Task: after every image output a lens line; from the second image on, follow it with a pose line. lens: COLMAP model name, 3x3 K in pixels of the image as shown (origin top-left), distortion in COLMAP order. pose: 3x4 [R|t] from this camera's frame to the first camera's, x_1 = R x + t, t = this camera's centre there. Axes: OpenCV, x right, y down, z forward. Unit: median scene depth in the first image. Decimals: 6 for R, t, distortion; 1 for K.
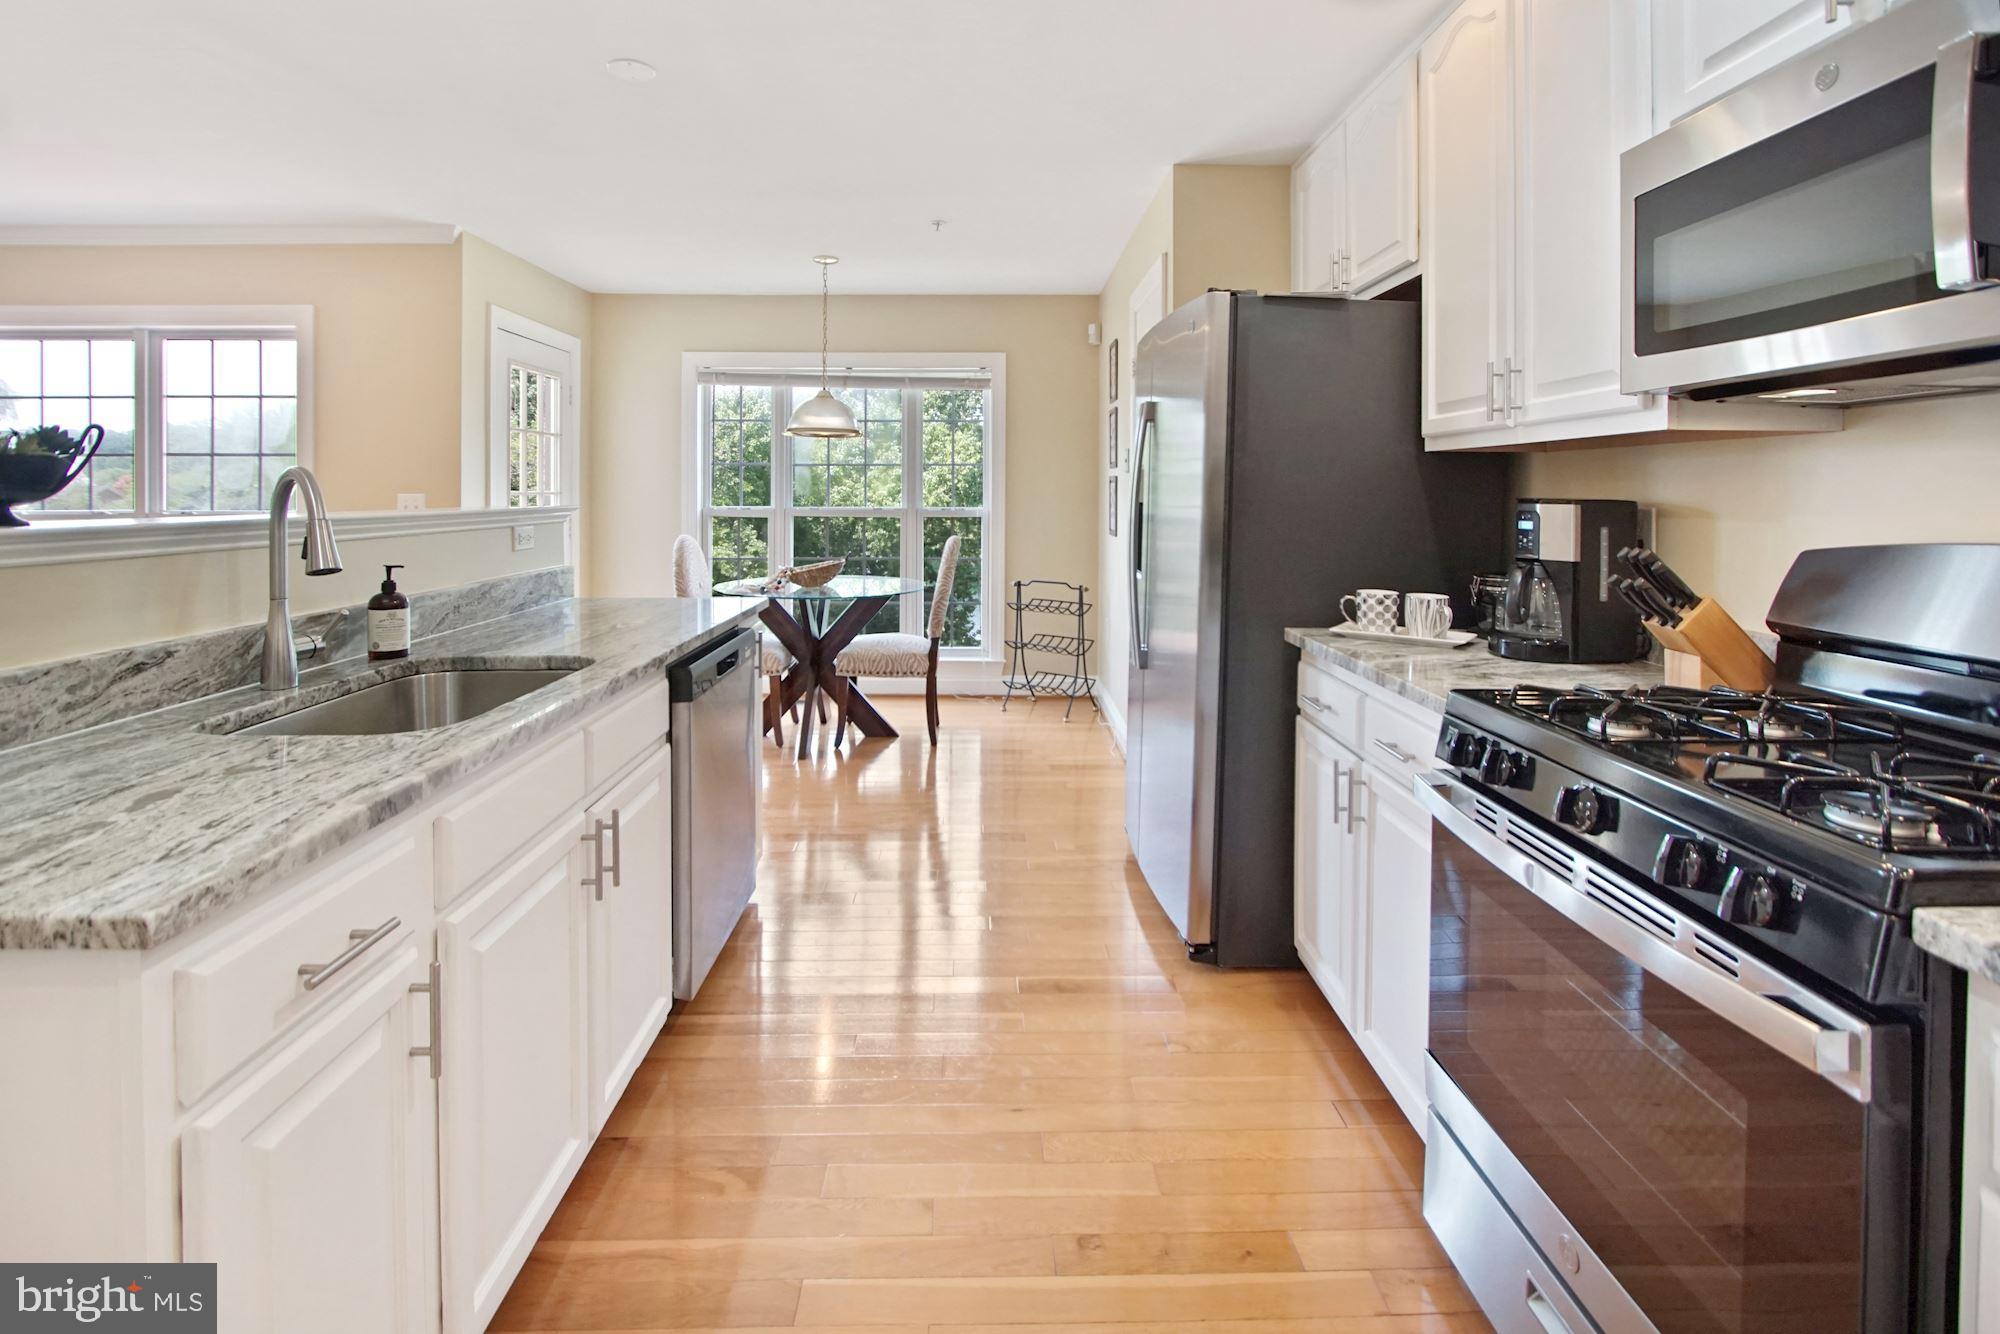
lens RADIAL K [[938.8, 0, 1010.9], [0, 938.8, 480.8], [0, 0, 1]] dist [-0.013688, 0.000043]
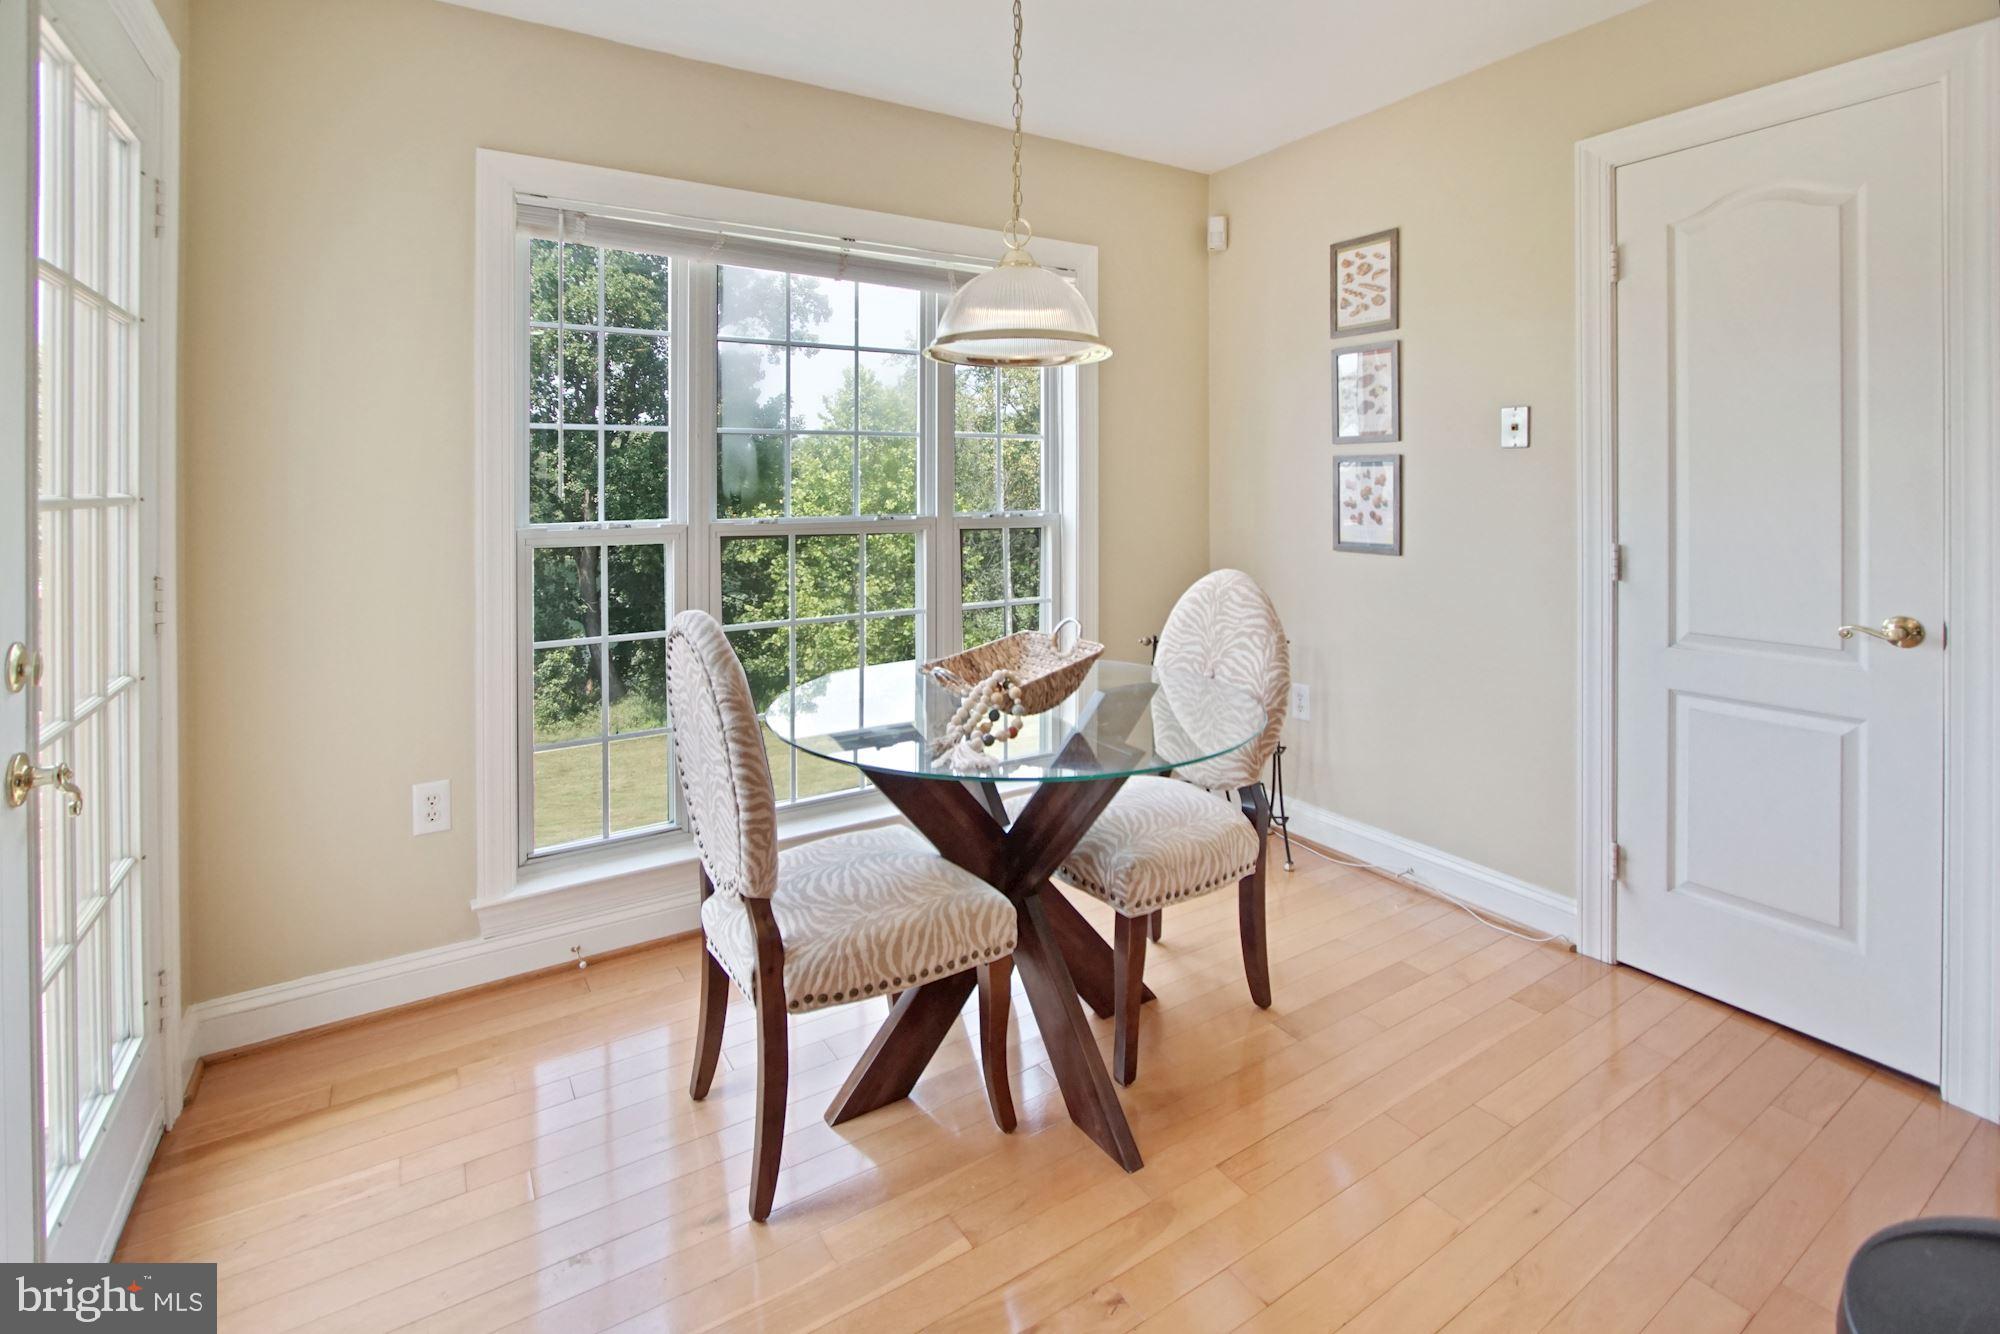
lens RADIAL K [[931.3, 0, 999.2], [0, 931.3, 487.8], [0, 0, 1]] dist [-0.013040, 0.000843]
pose [[0.855461, -0.013157, 0.517700, -0.820693], [0.004862, 0.999837, 0.017376, 0.008219], [-0.517844, -0.012347, 0.855386, 1.207600]]
